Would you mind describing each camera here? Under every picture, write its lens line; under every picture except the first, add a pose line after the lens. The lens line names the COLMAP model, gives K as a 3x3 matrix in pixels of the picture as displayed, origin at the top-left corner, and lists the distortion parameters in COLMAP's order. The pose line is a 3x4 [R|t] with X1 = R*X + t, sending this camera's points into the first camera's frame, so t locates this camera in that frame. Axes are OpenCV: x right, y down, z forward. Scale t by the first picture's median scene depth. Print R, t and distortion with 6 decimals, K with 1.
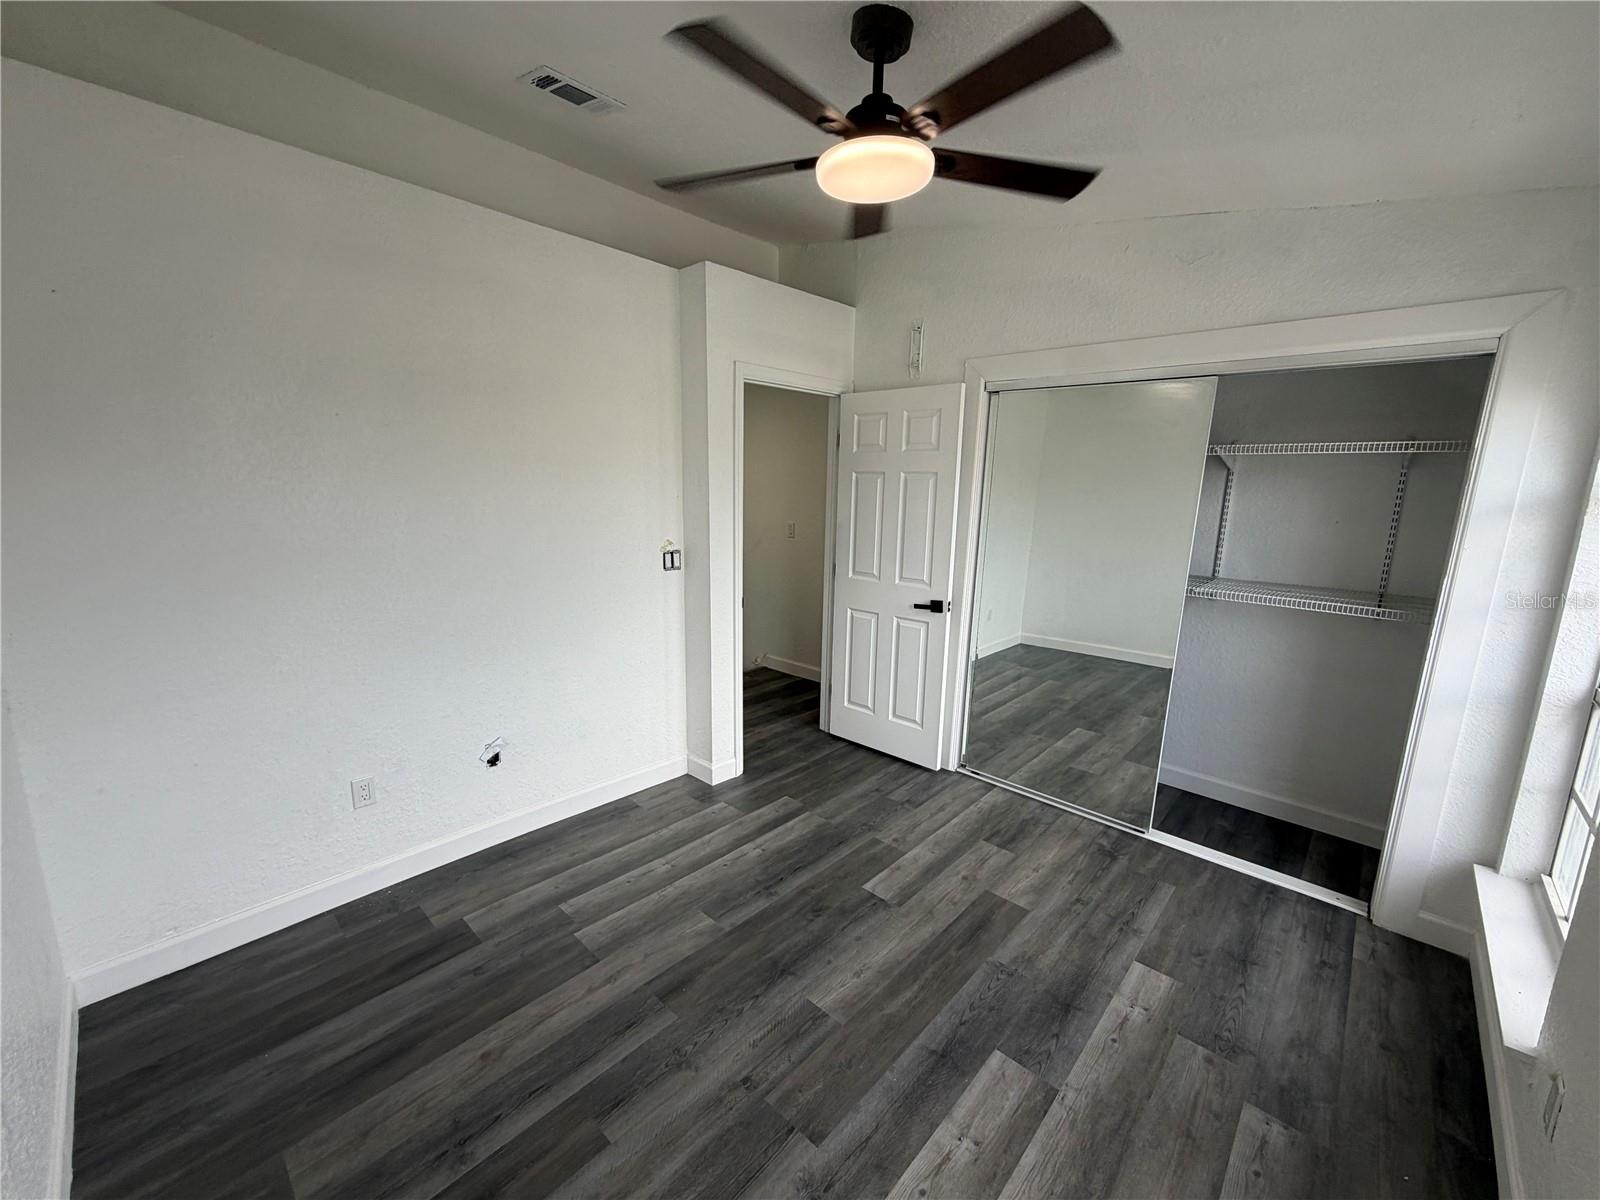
lens RADIAL K [[640.1, 0, 794.9], [0, 640.1, 603.9], [0, 0, 1]] dist [0.001113, -0.000036]
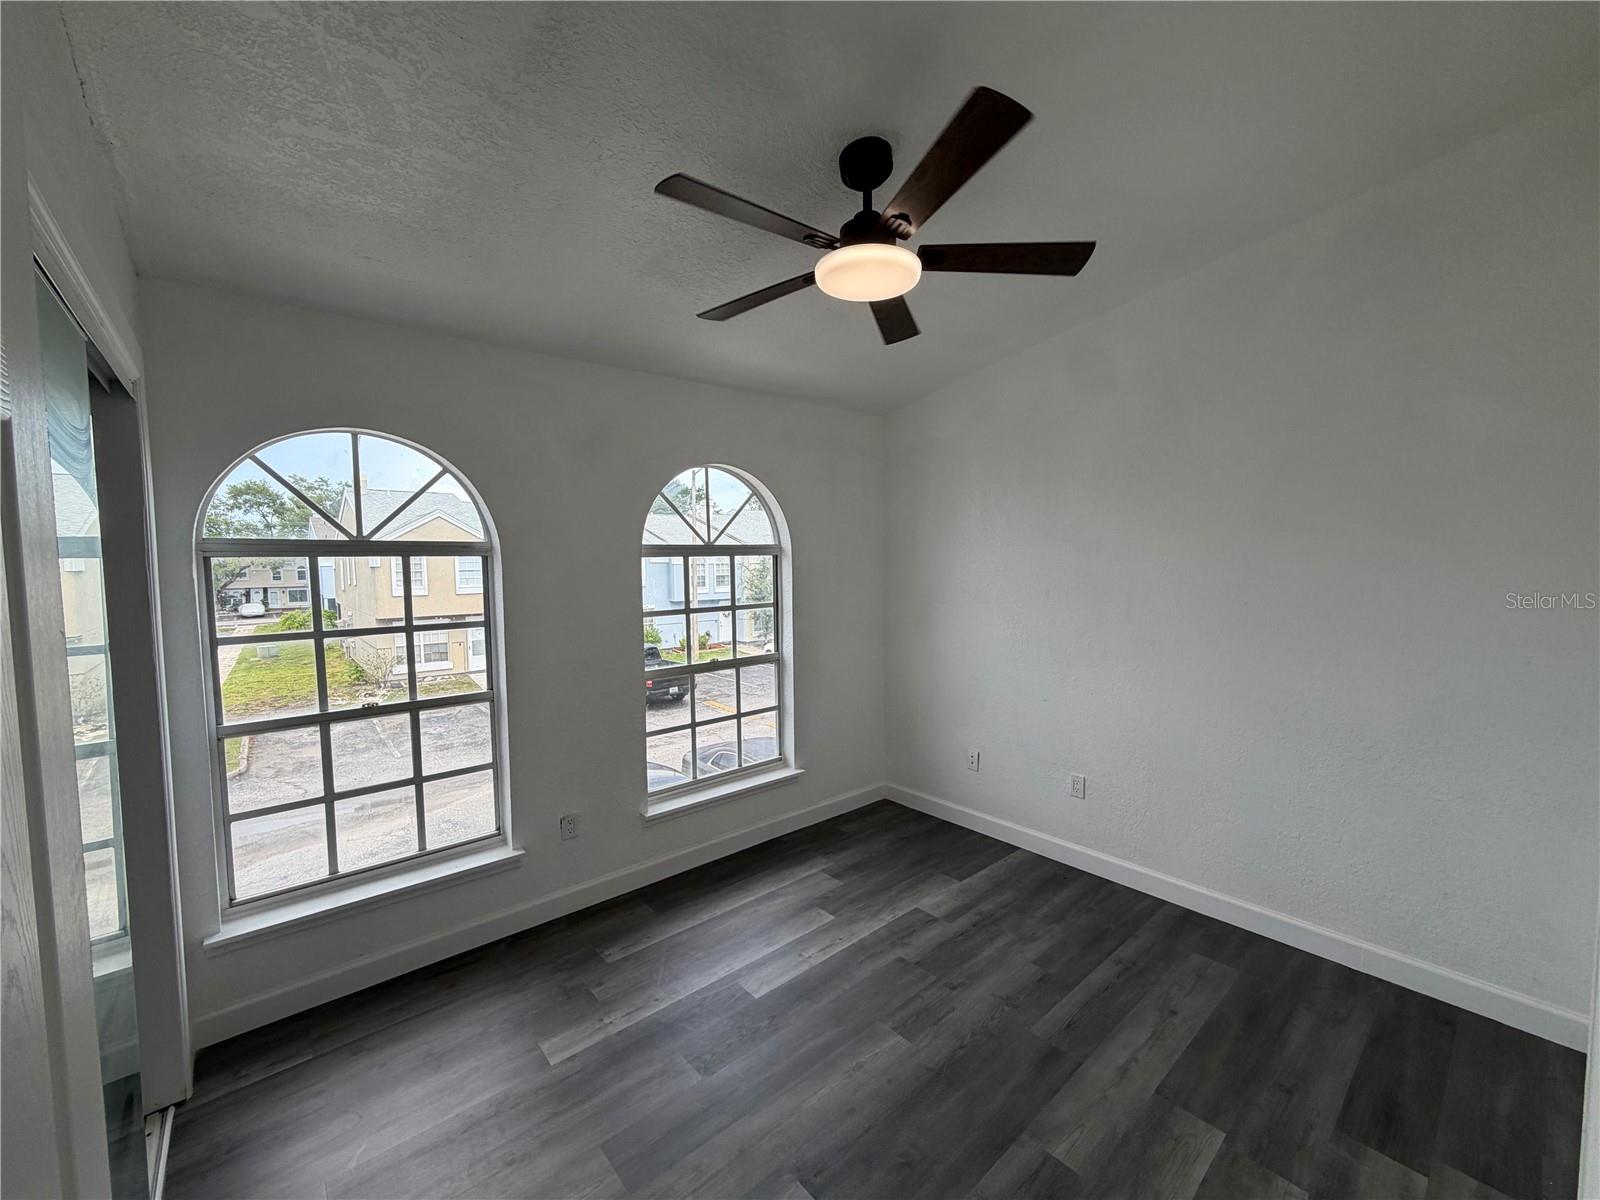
lens RADIAL K [[640.1, 0, 802.1], [0, 640.1, 597.5], [0, 0, 1]] dist [0.001113, -0.000036]
pose [[-0.994688, -0.007008, 0.102697, 0.095143], [0.018361, 0.969600, 0.244007, -0.338750], [-0.101285, 0.244597, -0.964320, 1.855191]]
